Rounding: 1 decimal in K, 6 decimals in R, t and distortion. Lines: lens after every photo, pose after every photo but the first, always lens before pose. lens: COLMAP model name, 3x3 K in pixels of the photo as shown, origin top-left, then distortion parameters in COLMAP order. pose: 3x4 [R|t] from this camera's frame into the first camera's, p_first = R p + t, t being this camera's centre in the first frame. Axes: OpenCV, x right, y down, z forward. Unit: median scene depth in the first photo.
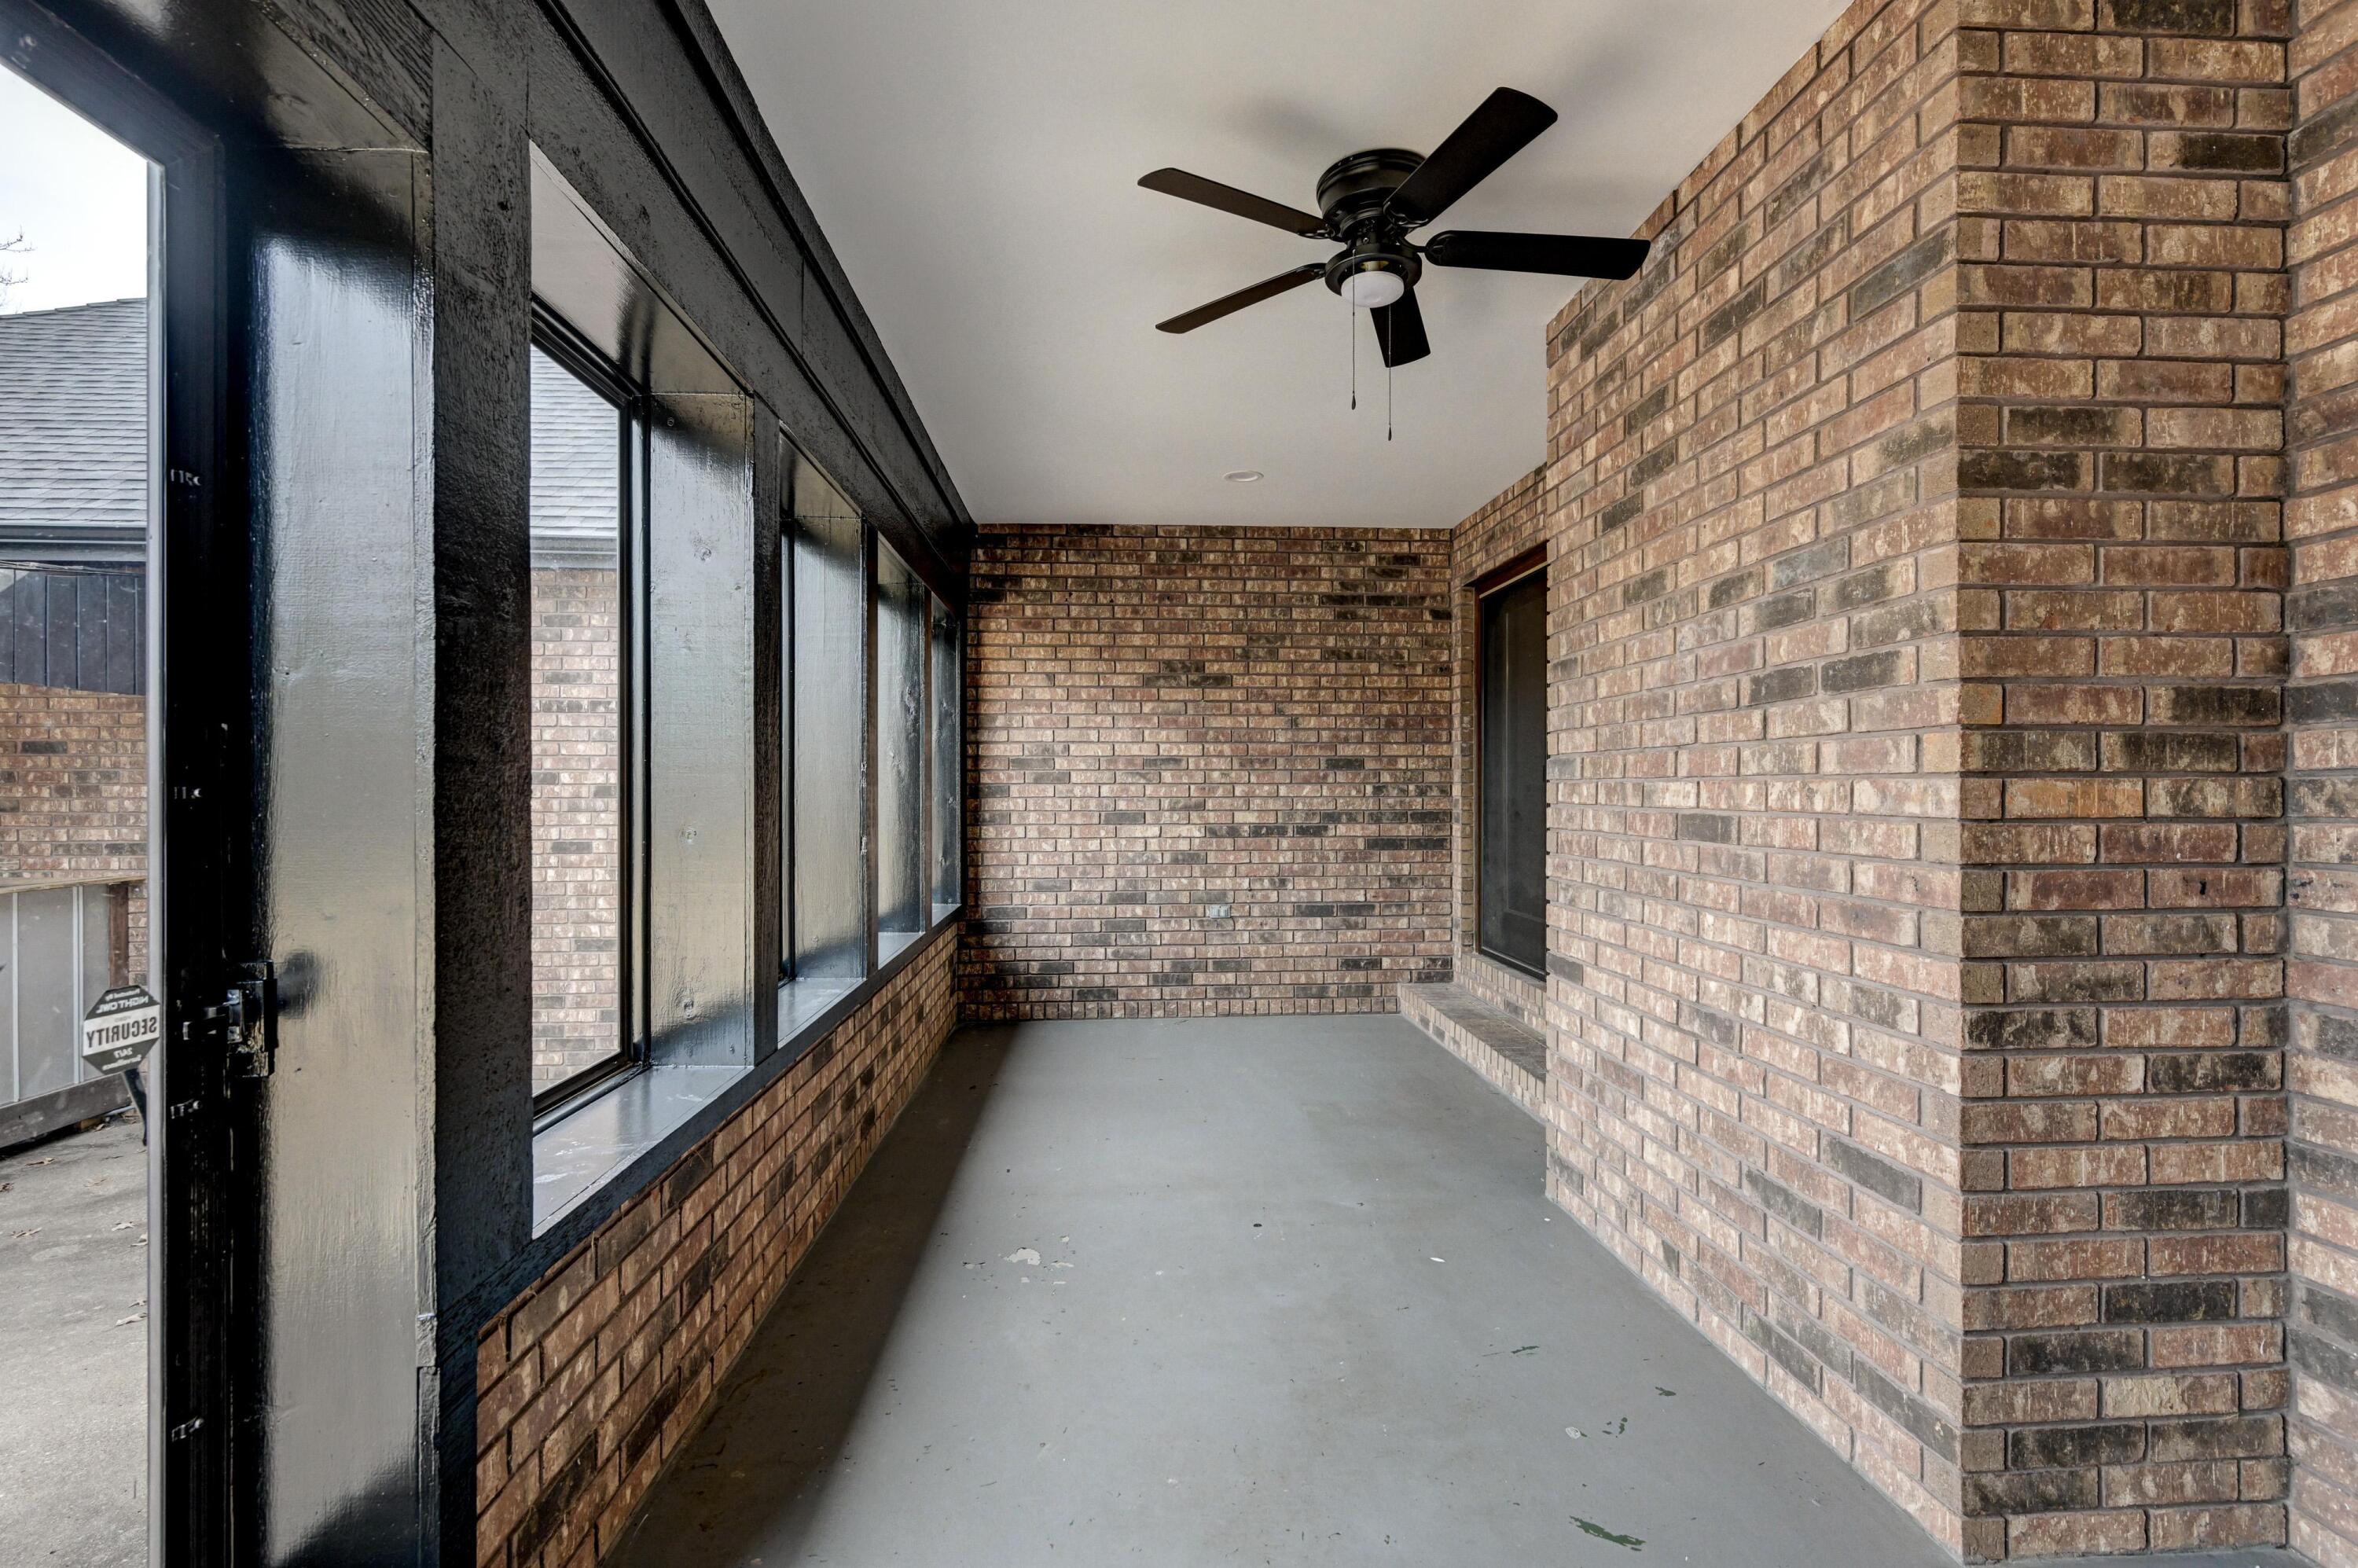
lens RADIAL K [[1054.5, 0, 1180.3], [0, 1054.5, 793.8], [0, 0, 1]] dist [-0.000864, 0.000947]
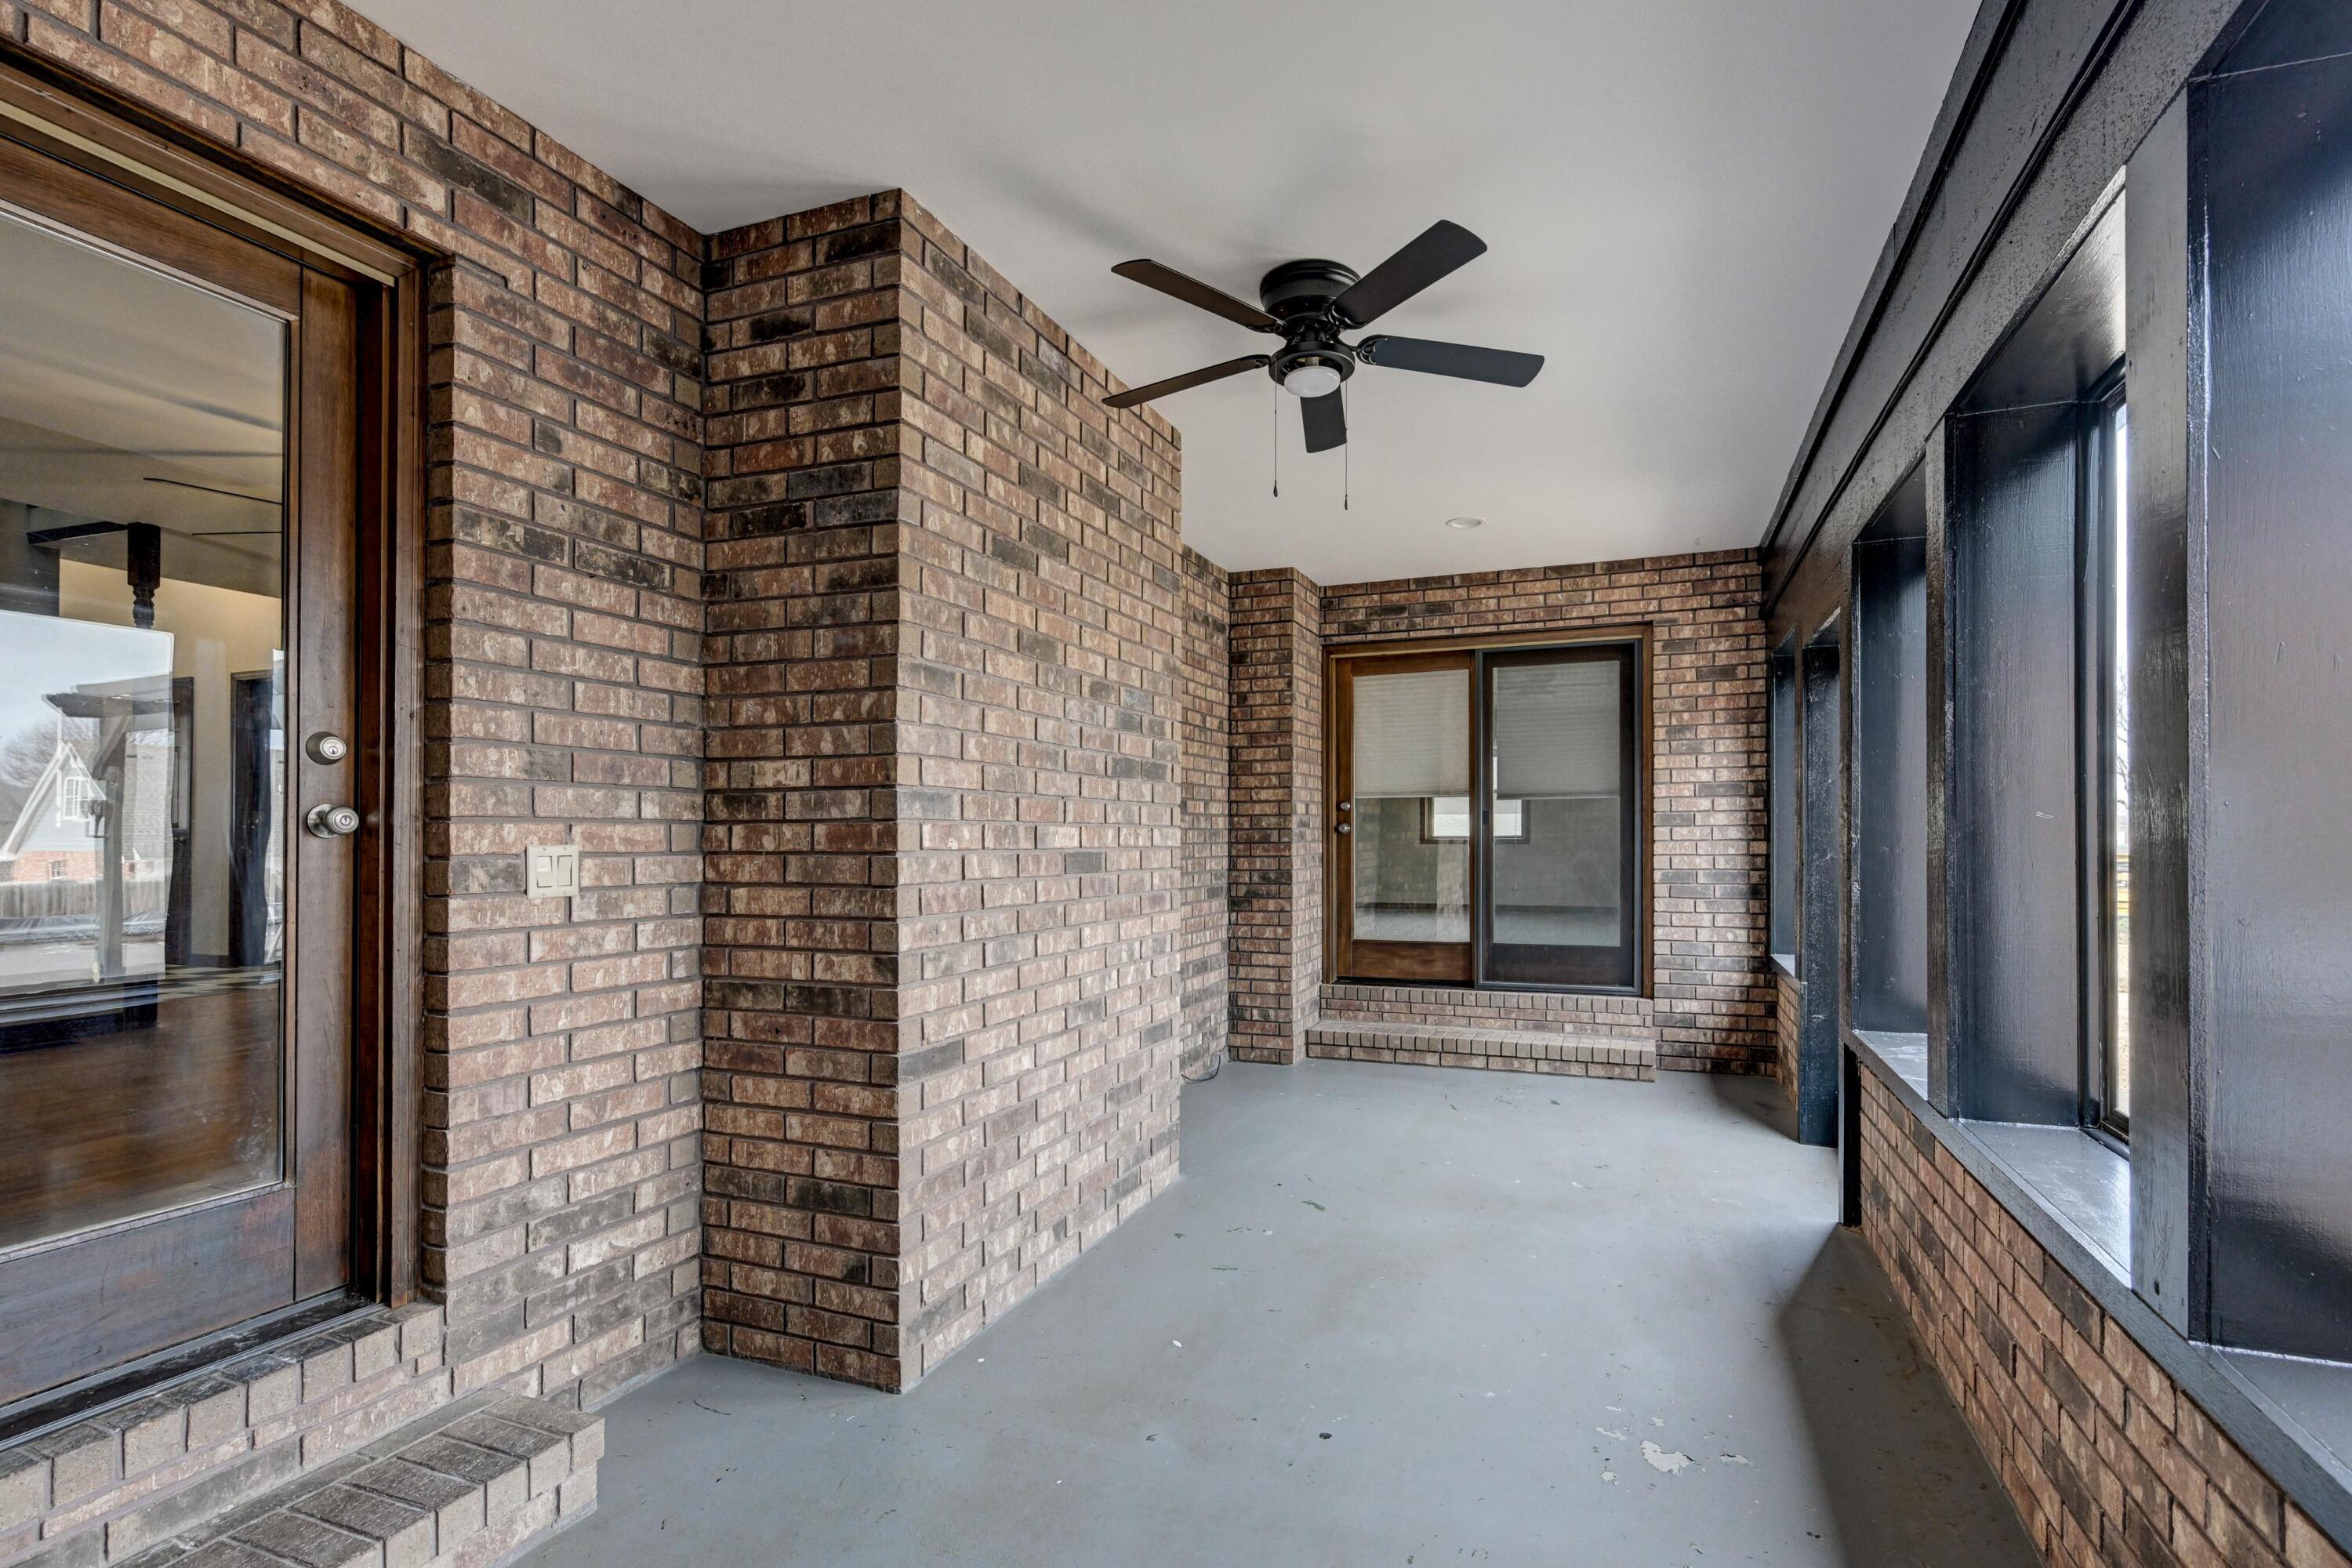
lens RADIAL K [[1051.9, 0, 1230.6], [0, 1051.9, 828.1], [0, 0, 1]] dist [-0.000864, 0.000947]
pose [[-0.906556, 0.004529, 0.422061, -0.207200], [0.002933, 0.999986, -0.004431, -0.003638], [-0.422075, -0.002779, -0.906557, 2.028666]]
